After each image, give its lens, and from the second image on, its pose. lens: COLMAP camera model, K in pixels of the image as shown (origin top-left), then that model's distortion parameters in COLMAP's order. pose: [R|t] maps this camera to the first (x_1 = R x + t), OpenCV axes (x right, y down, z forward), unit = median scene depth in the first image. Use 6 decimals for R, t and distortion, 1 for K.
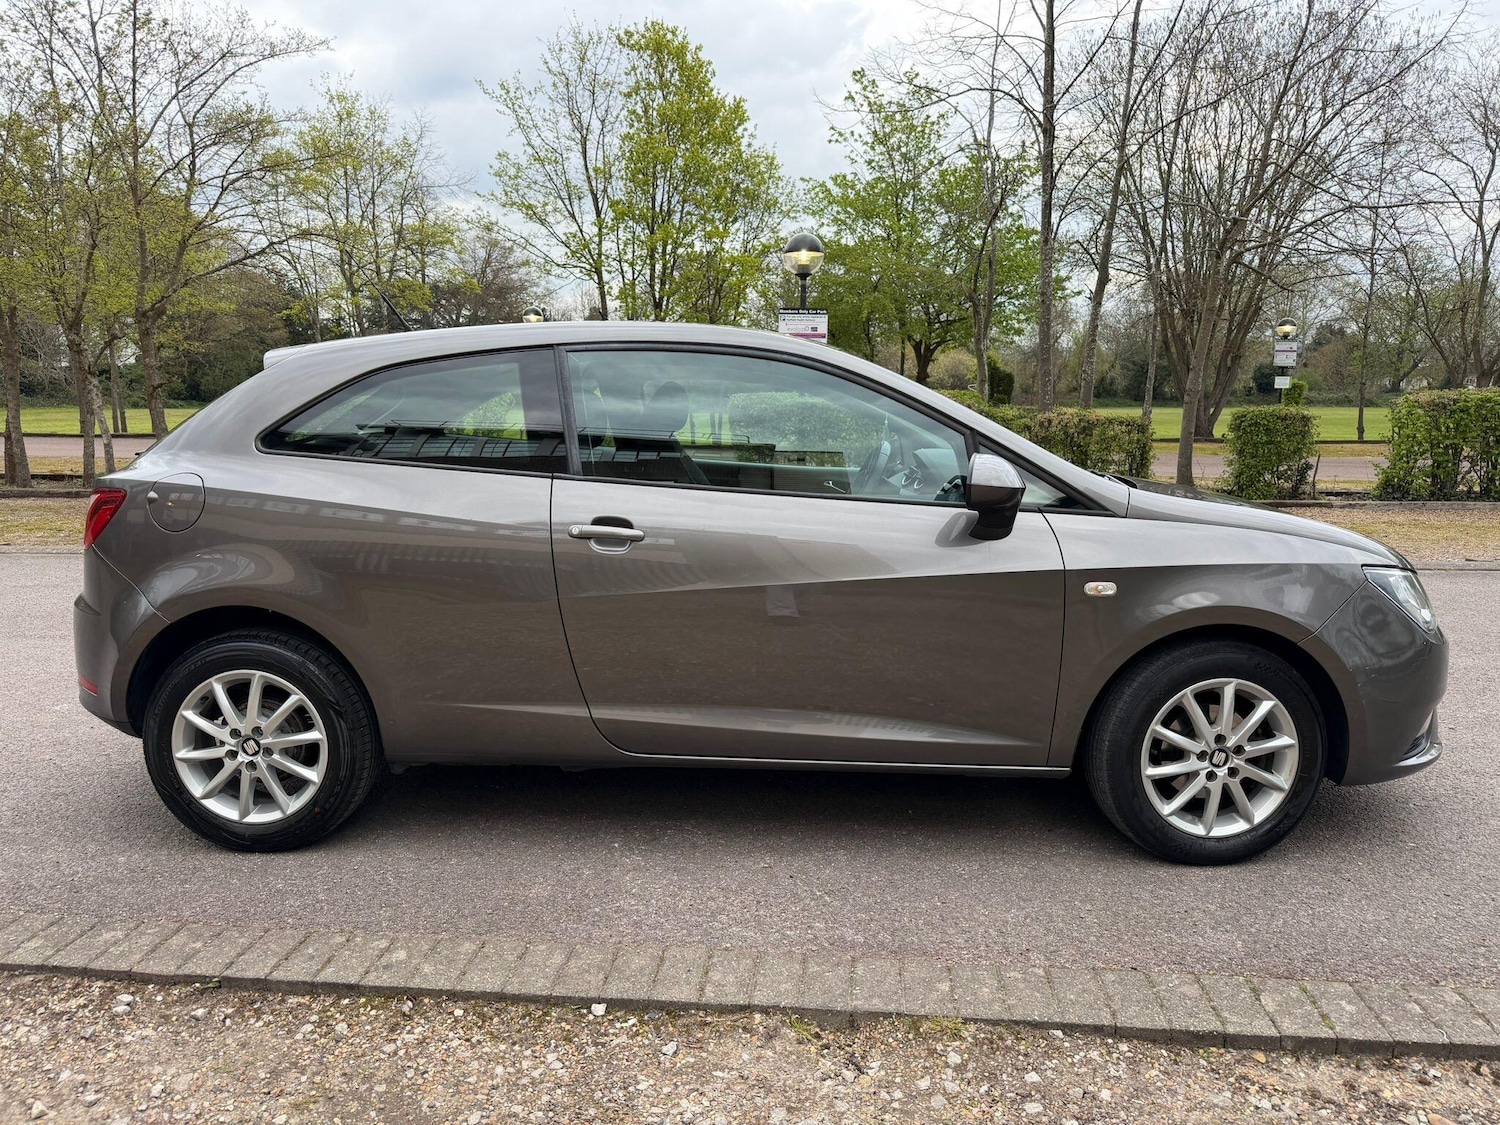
lens RADIAL K [[1054.7, 0, 754.8], [0, 1054.7, 563.7], [0, 0, 1]] dist [0.024222, -0.035671]
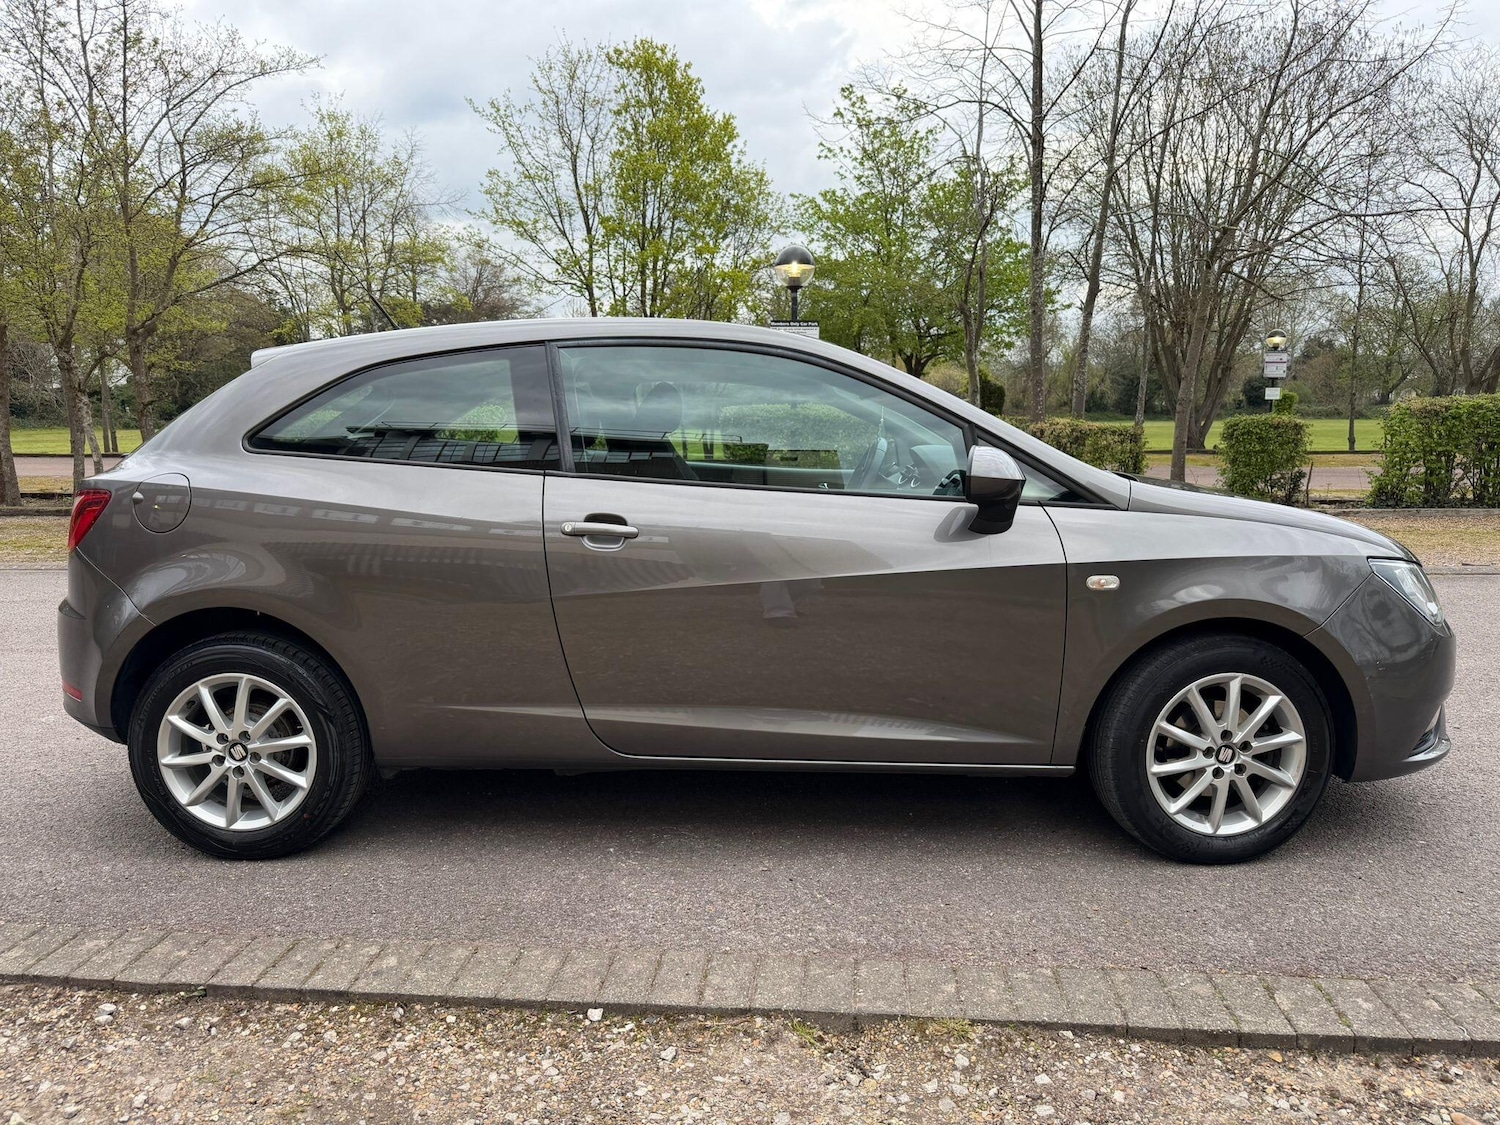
lens RADIAL K [[1054.7, 0, 749.9], [0, 1054.7, 564.6], [0, 0, 1]] dist [0.024222, -0.035671]
pose [[0.999964, -0.008055, 0.002611, -0.003354], [0.008095, 0.999846, -0.015597, 0.017892], [-0.002485, 0.015618, 0.999875, 0.015649]]
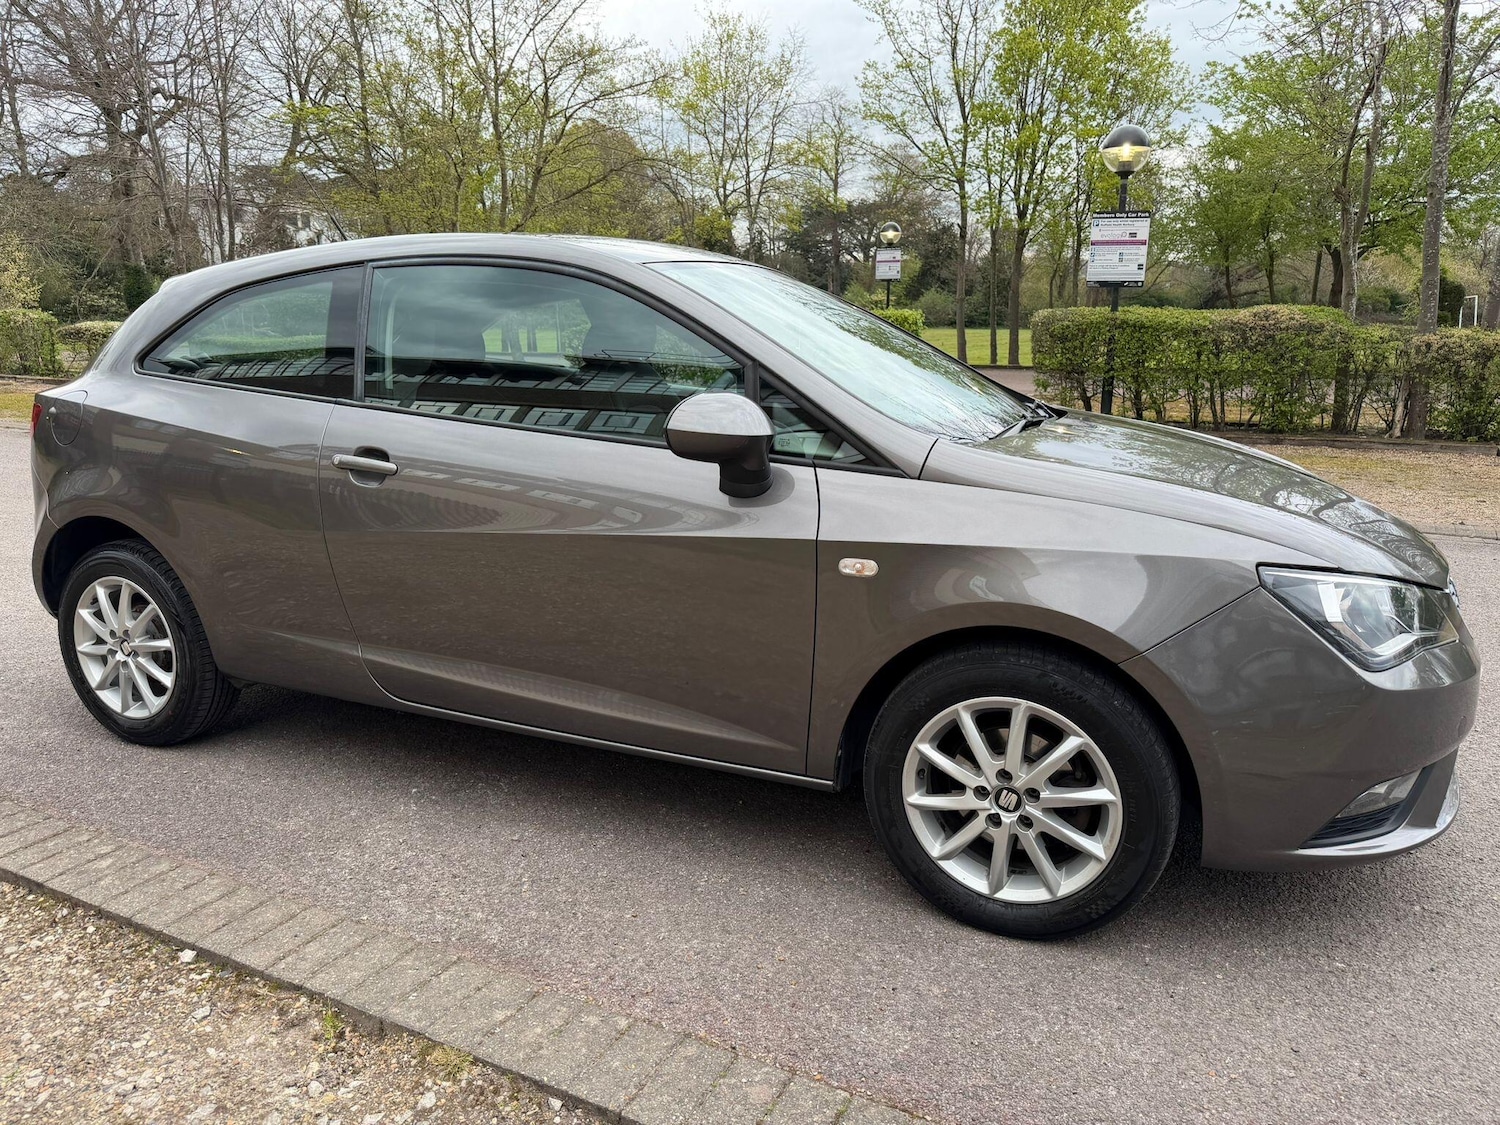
lens RADIAL K [[1054.7, 0, 790.8], [0, 1054.7, 561.9], [0, 0, 1]] dist [0.024222, -0.035671]
pose [[0.932984, 0.080063, -0.350900, 0.506793], [-0.054156, 0.995073, 0.083049, -0.038901], [0.355820, -0.058480, 0.932723, 0.227123]]
